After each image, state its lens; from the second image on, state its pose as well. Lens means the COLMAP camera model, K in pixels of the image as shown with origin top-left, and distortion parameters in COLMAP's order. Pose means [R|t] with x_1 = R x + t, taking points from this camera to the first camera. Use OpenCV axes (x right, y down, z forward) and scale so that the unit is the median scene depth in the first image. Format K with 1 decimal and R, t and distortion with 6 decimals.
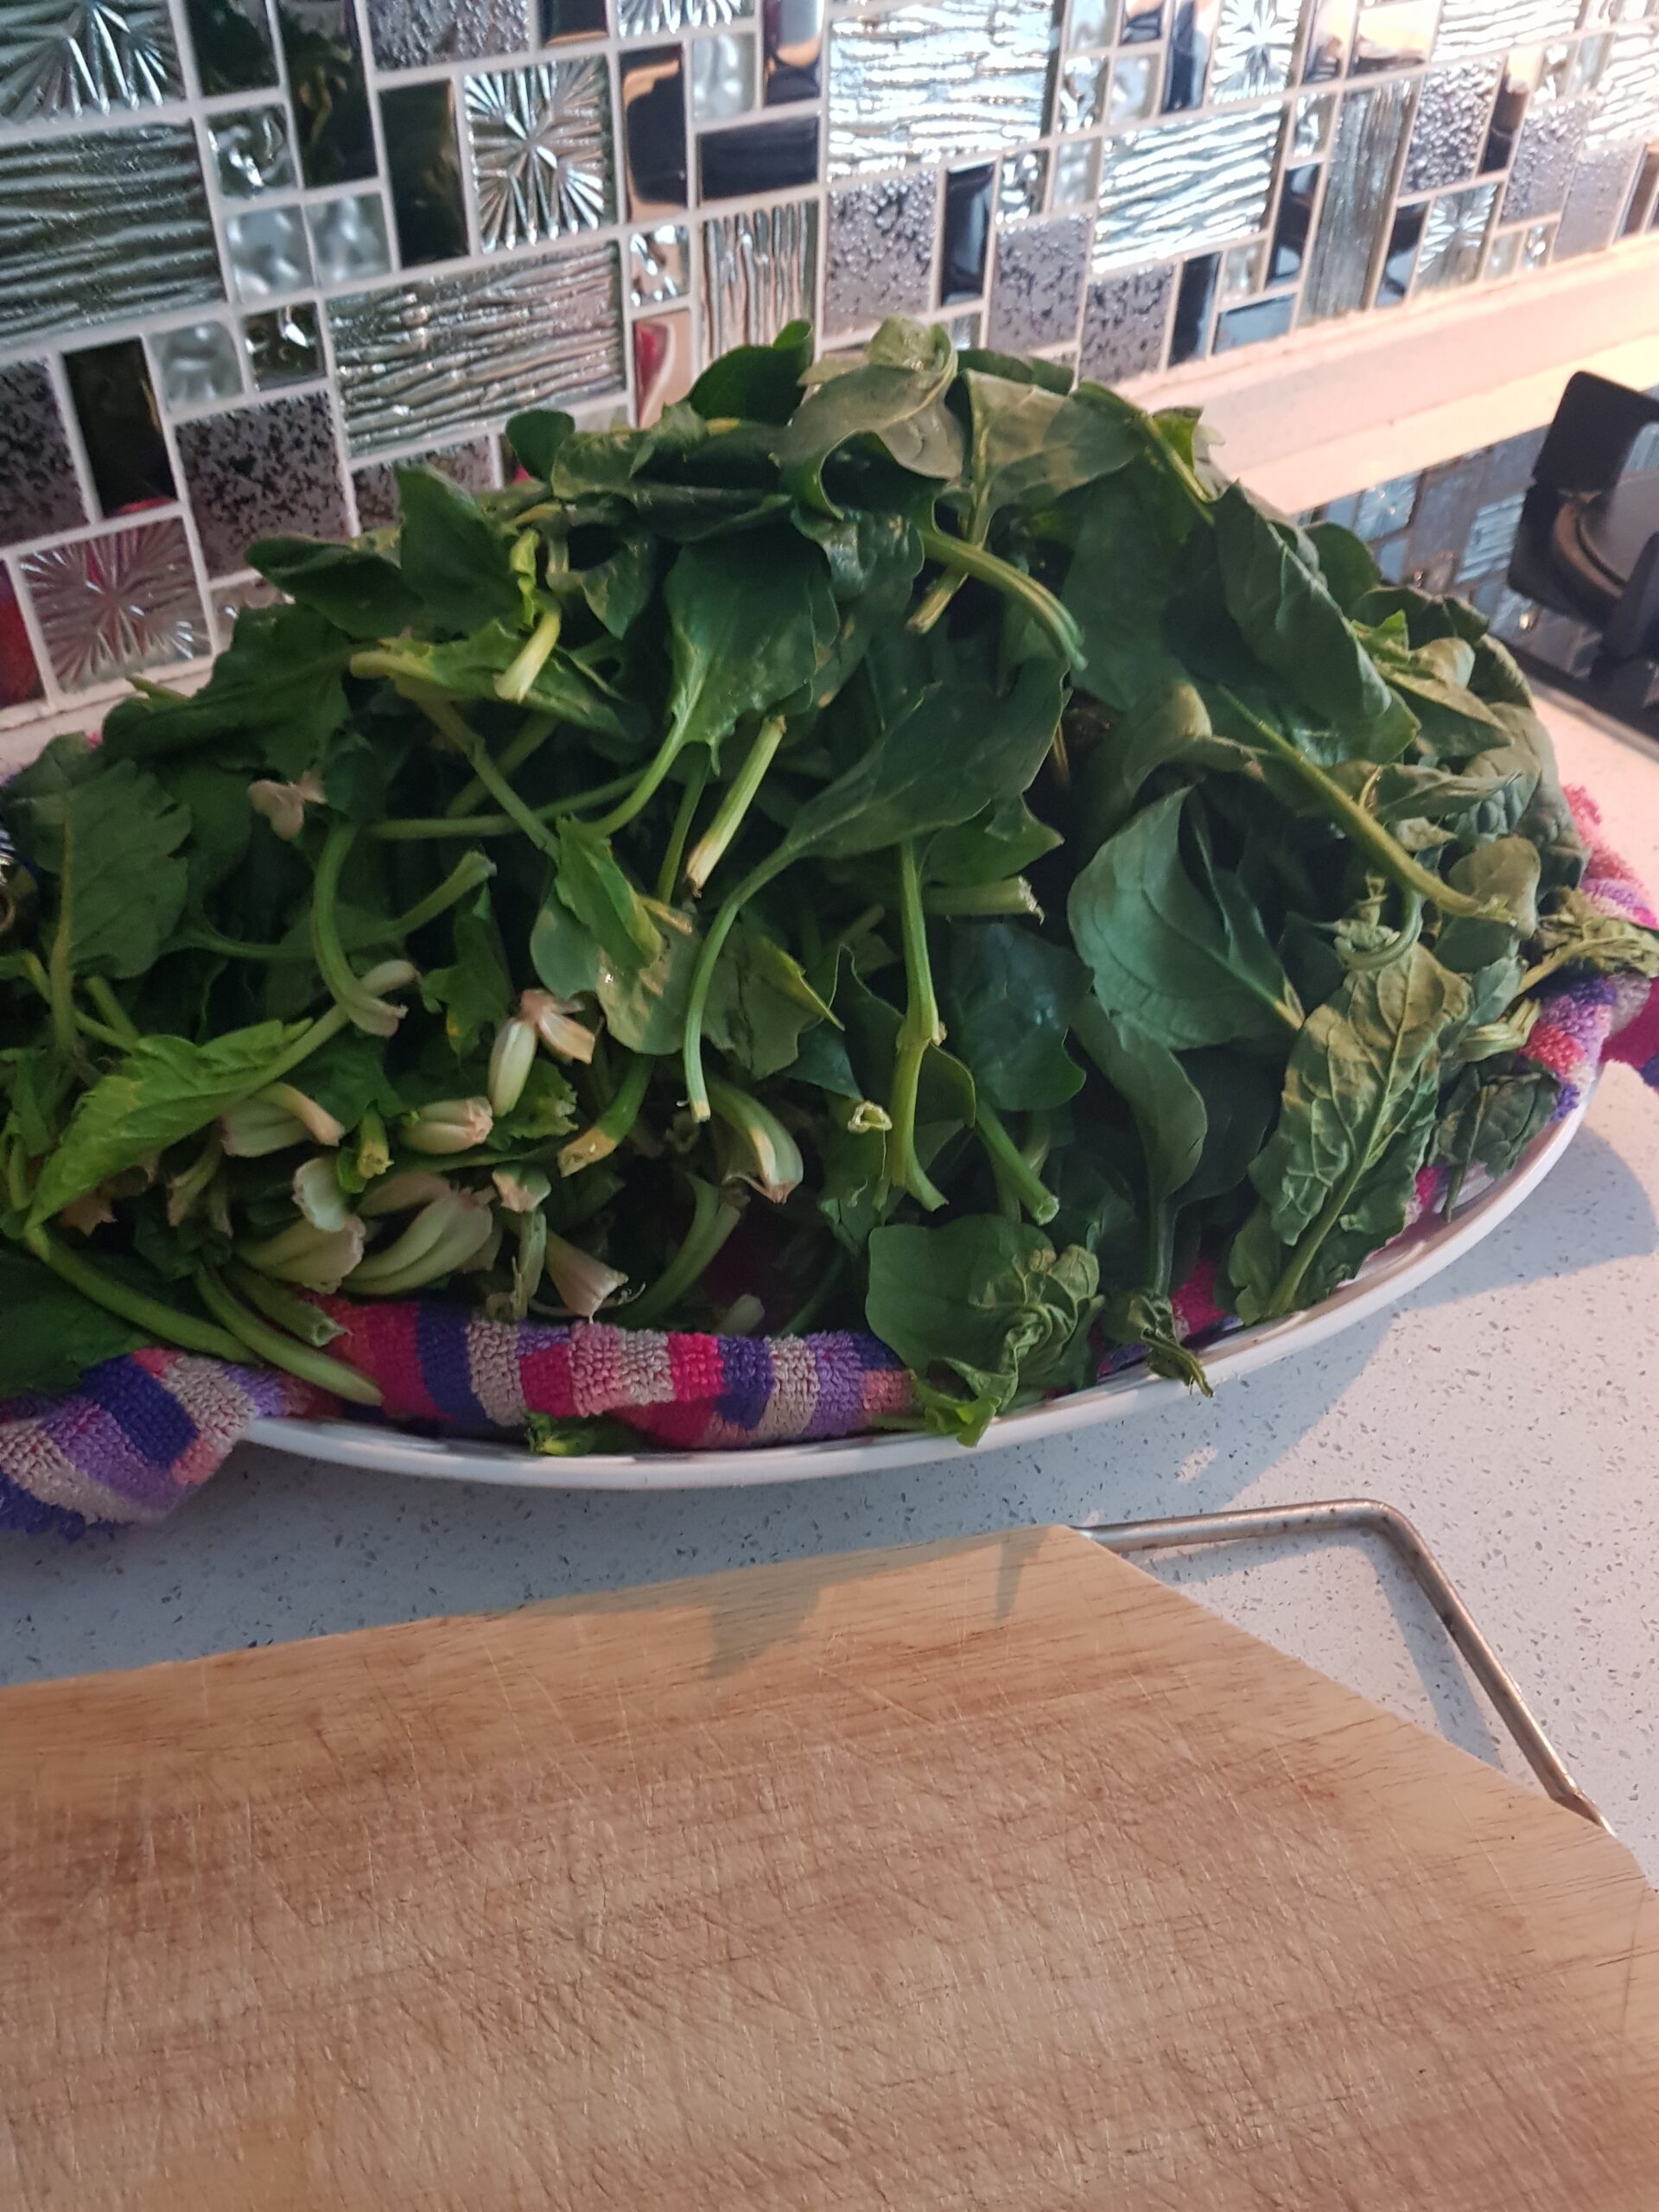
lens RADIAL K [[1749.6, 0, 833.0], [0, 1749.6, 1055.7], [0, 0, 1]] dist [0.028859, -0.111773]
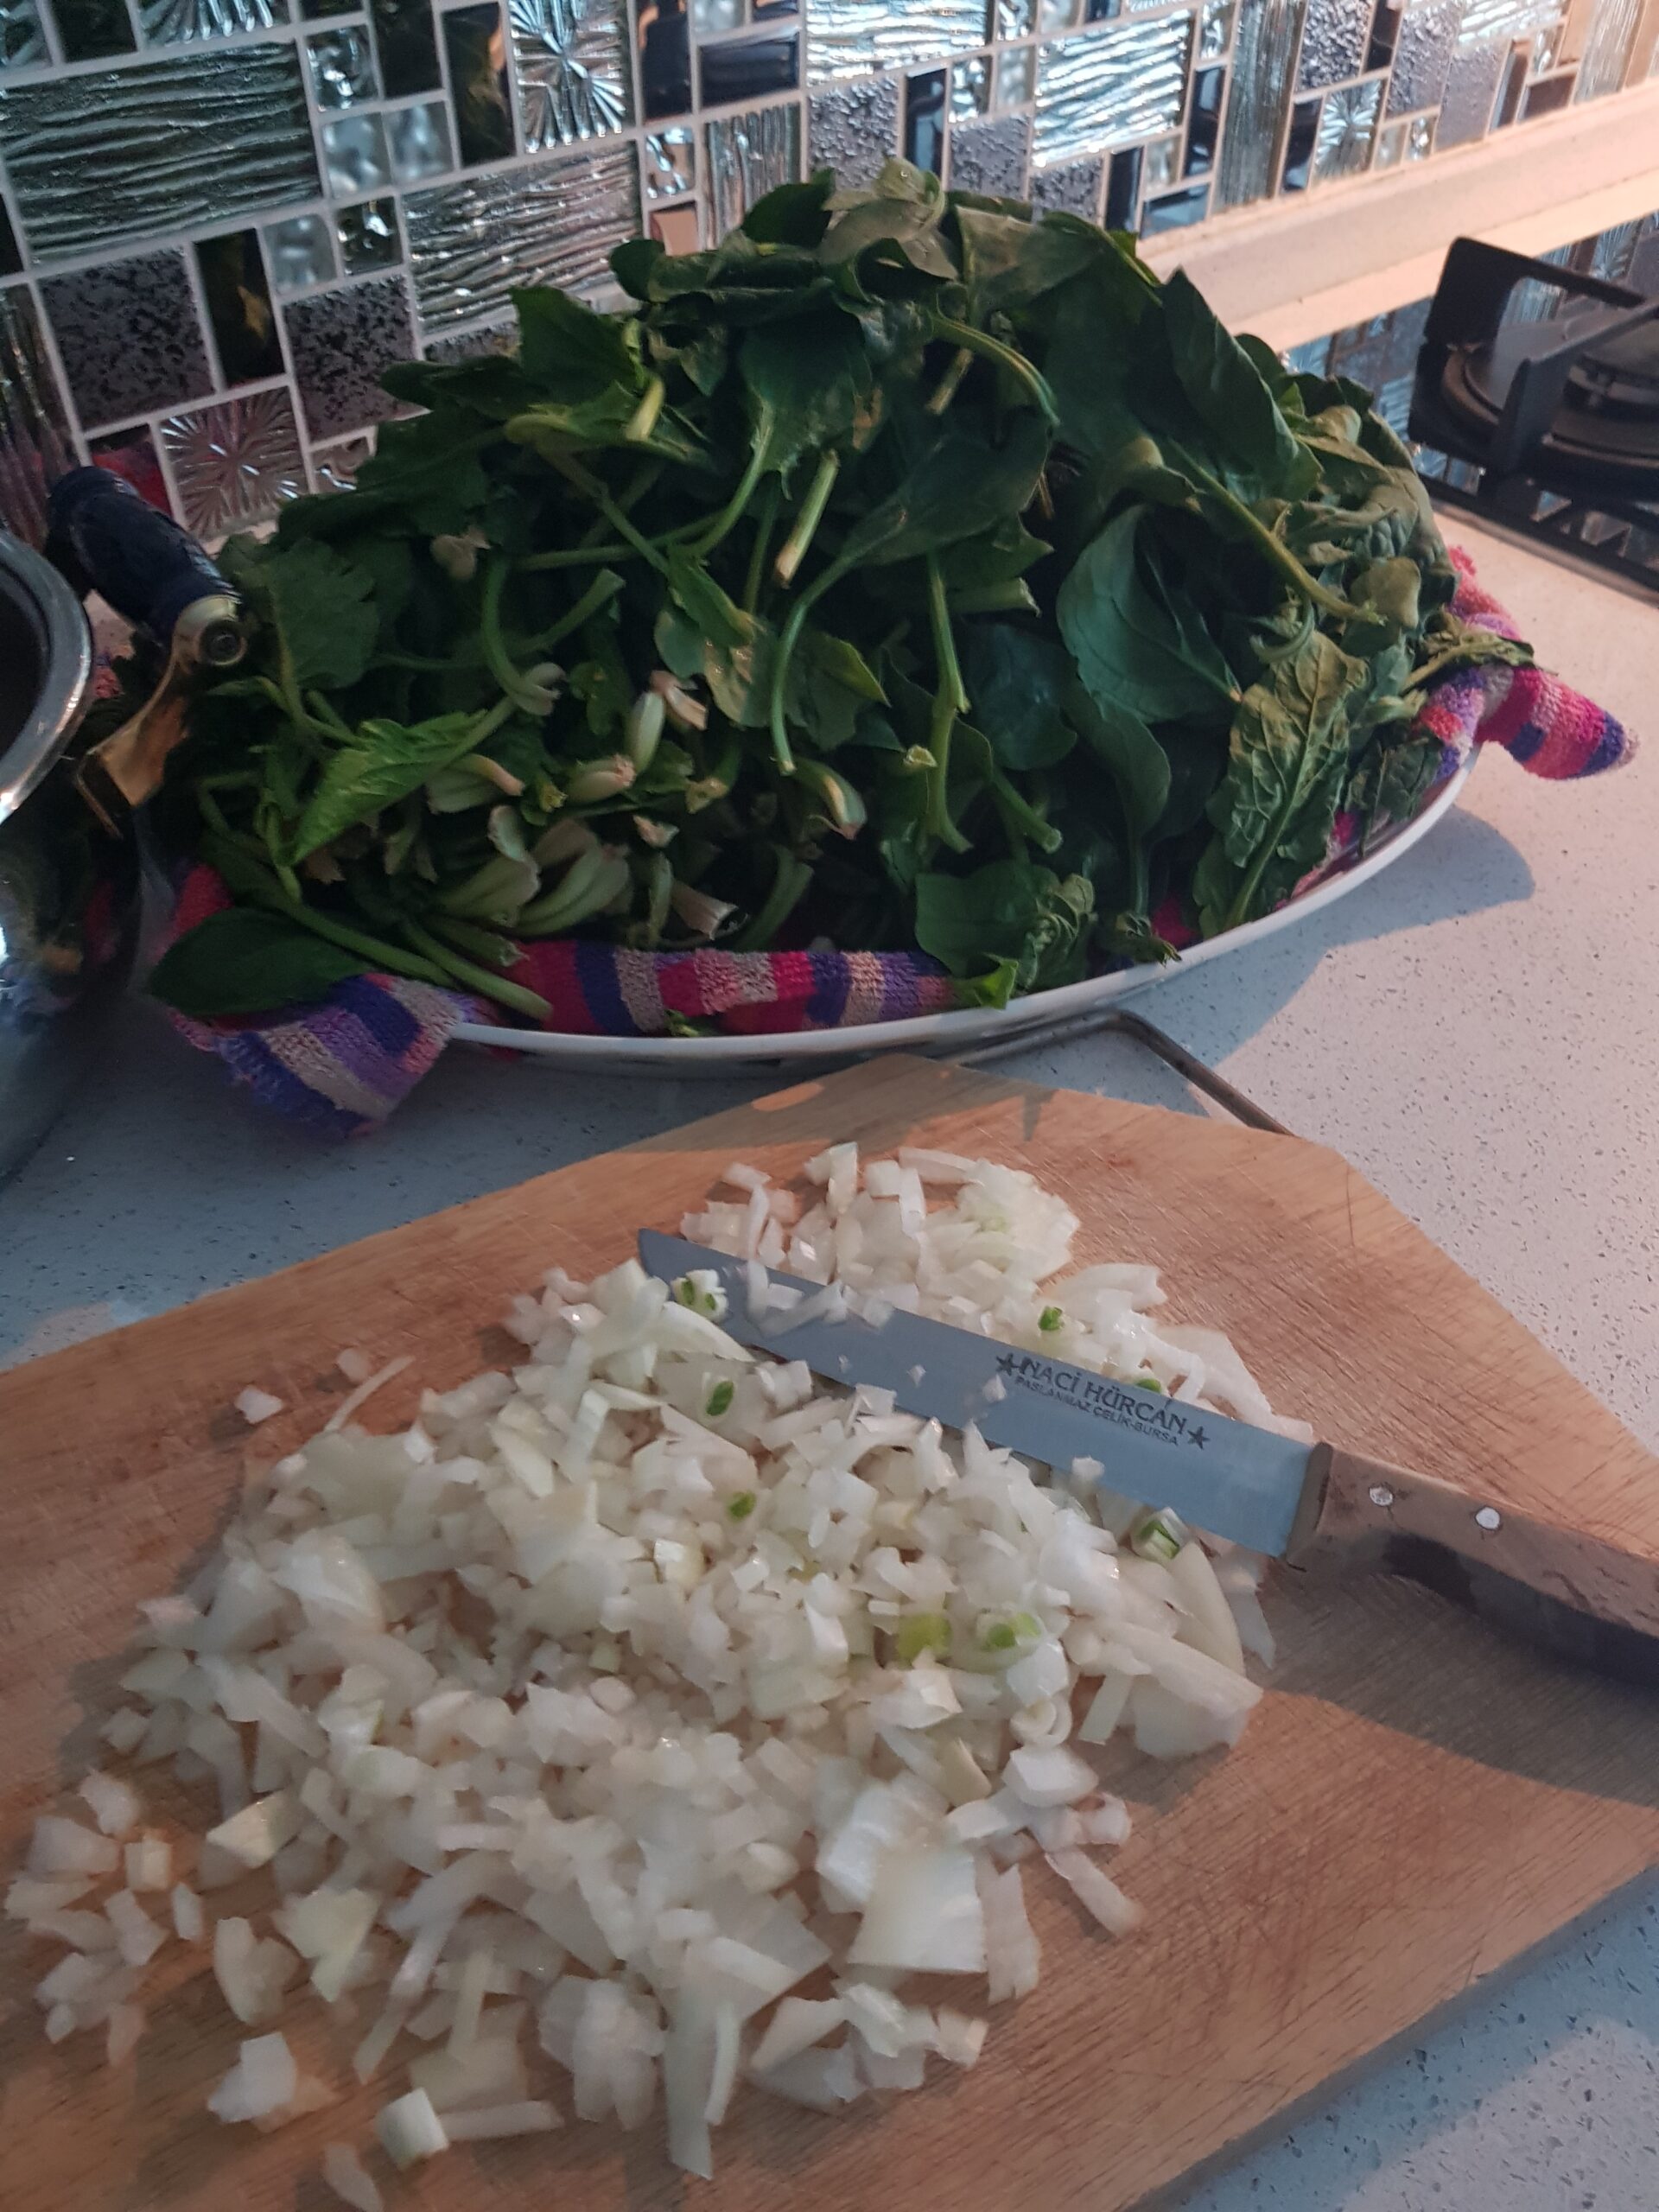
lens RADIAL K [[1740.9, 0, 829.5], [0, 1740.9, 1106.0], [0, 0, 1]] dist [0.025595, -0.090504]
pose [[0.998228, -0.055866, 0.020489, -0.068255], [0.055166, 0.997922, 0.033286, 0.195215], [-0.022306, -0.032096, 0.999236, -0.251376]]
